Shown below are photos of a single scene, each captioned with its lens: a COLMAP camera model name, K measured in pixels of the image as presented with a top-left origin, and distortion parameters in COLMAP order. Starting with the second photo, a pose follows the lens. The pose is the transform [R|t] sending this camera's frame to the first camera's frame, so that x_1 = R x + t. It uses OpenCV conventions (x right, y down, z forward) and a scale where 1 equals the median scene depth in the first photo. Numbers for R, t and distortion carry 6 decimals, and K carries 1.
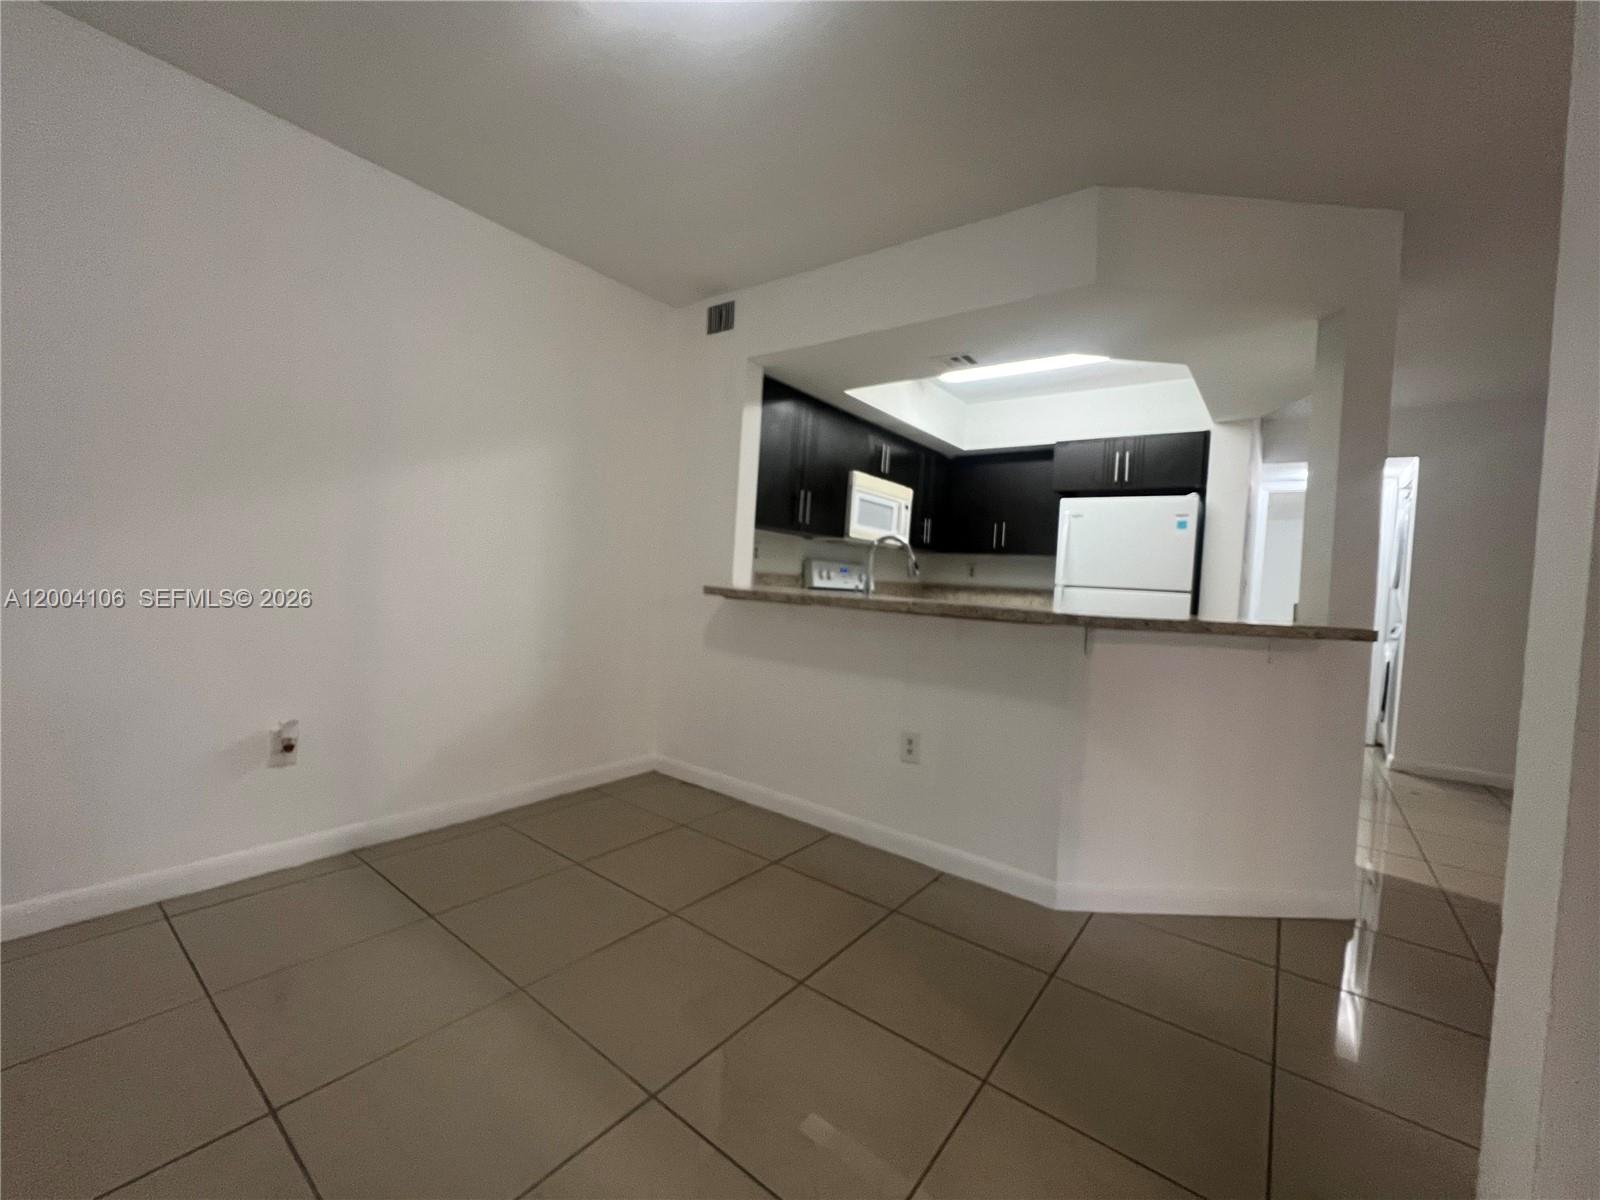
lens RADIAL K [[640.9, 0, 798.9], [0, 640.9, 598.9], [0, 0, 1]] dist [0.000477, -0.000001]
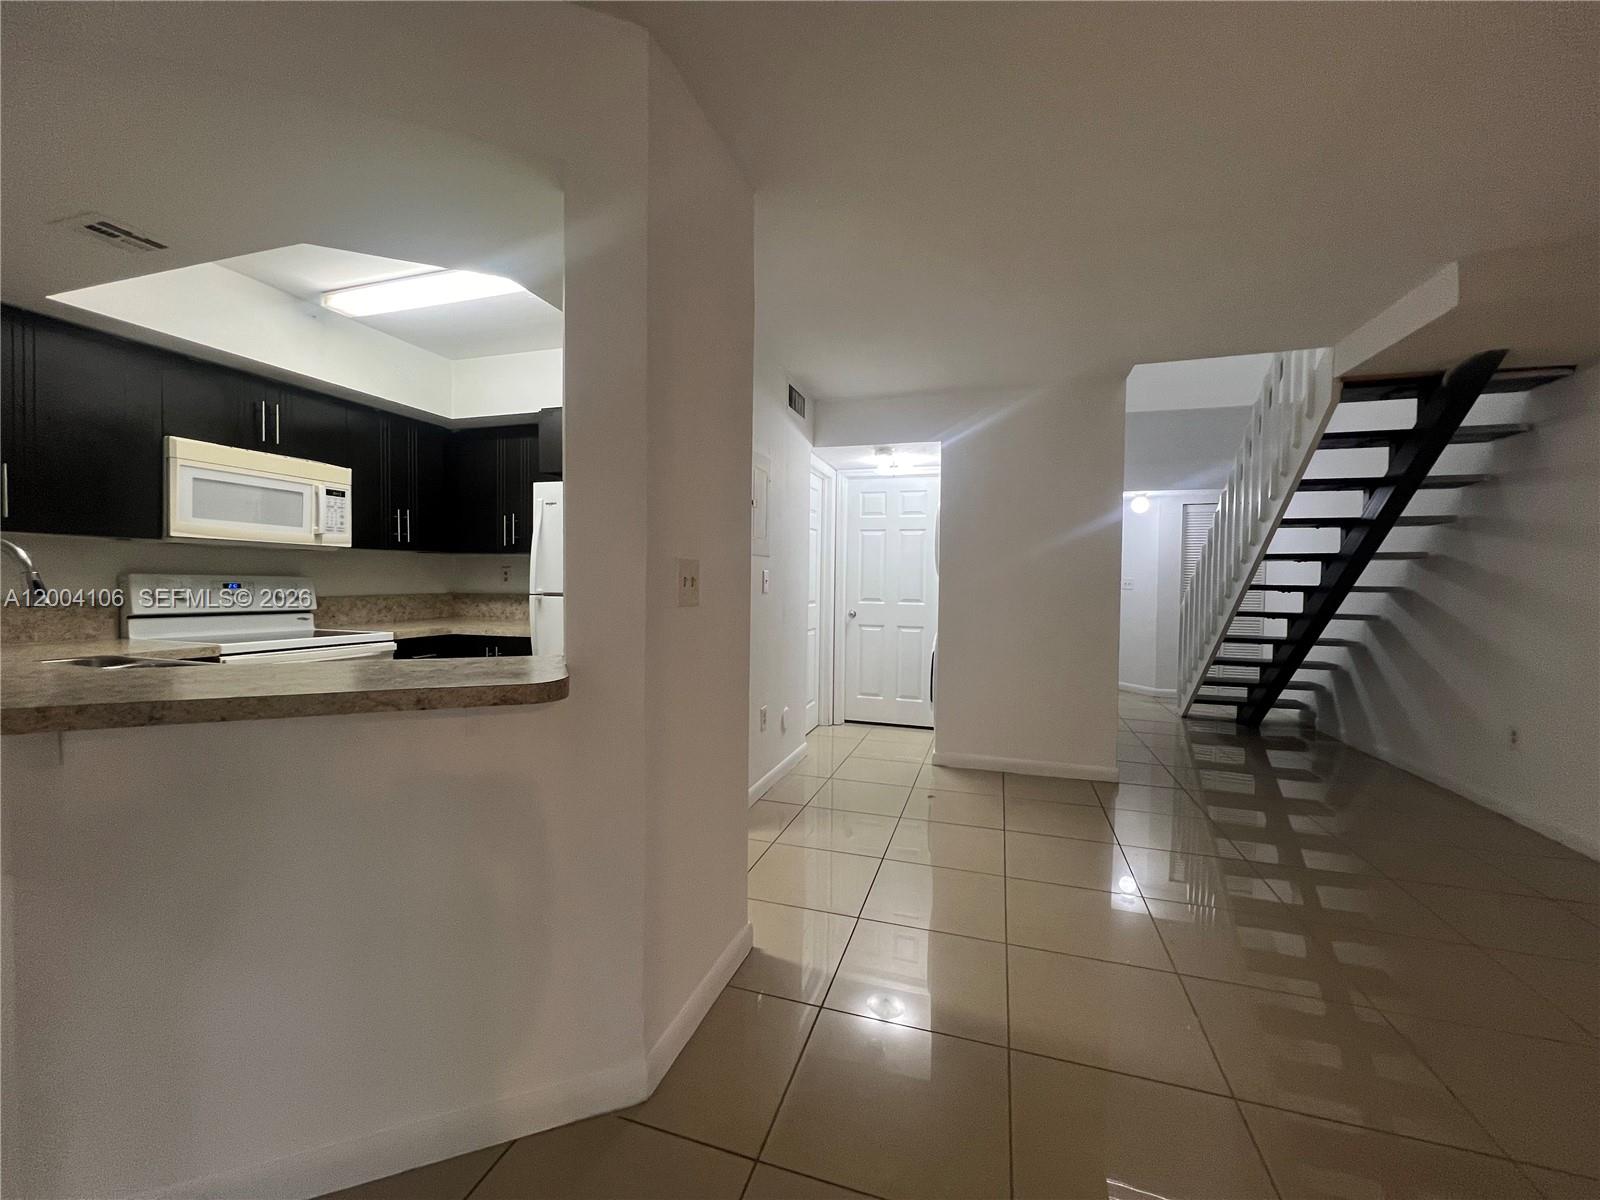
lens RADIAL K [[641.6, 0, 796.7], [0, 641.6, 600.1], [0, 0, 1]] dist [-0.002243, -0.000123]
pose [[0.939551, -0.054485, 0.338046, 0.423242], [0.051499, 0.998514, 0.017804, -0.010229], [-0.338513, 0.000681, 0.940961, 0.157707]]
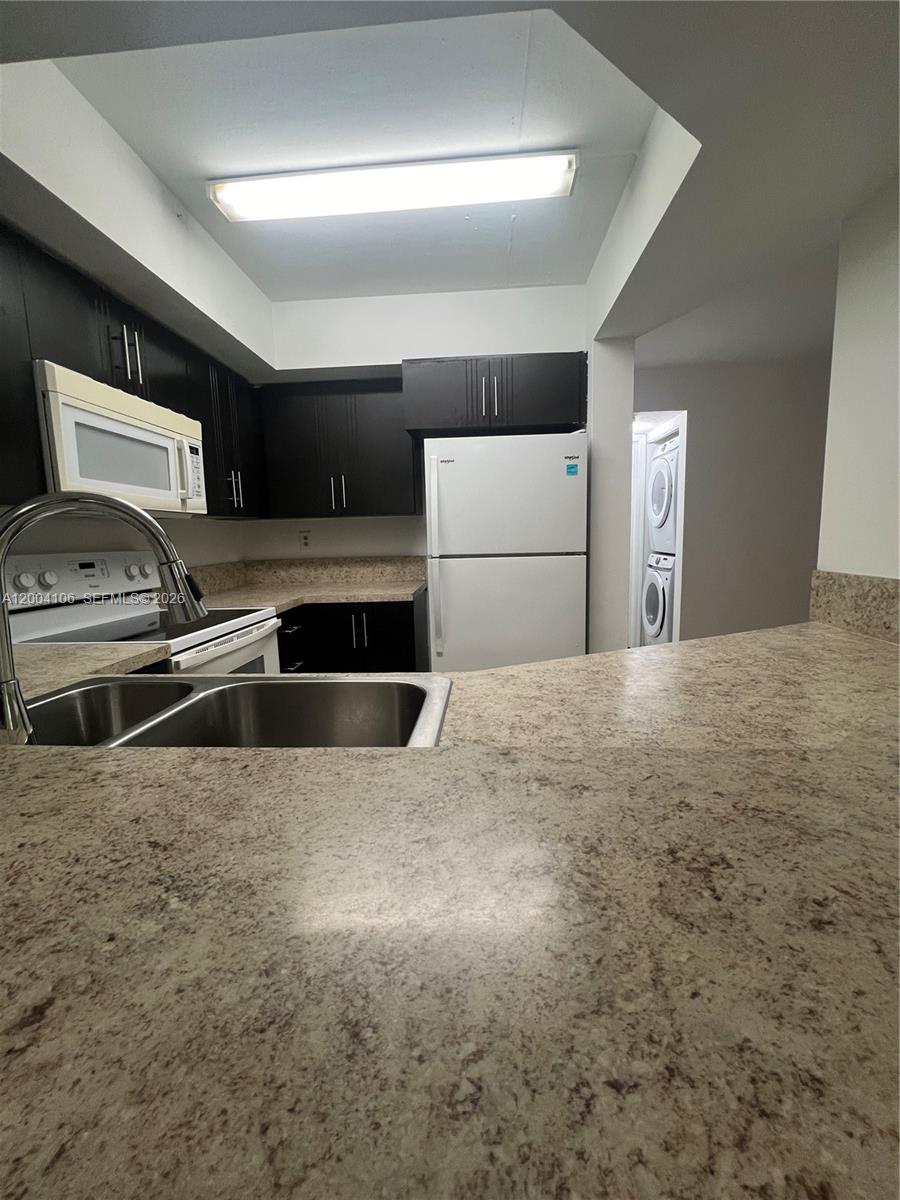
lens RADIAL K [[480.7, 0, 452.2], [0, 480.7, 597.9], [0, 0, 1]] dist [0.000477, -0.000001]
pose [[0.826818, -0.151842, 0.541586, 0.106713], [0.092980, 0.986523, 0.134638, -0.044864], [-0.554731, -0.060965, 0.829793, 0.496757]]
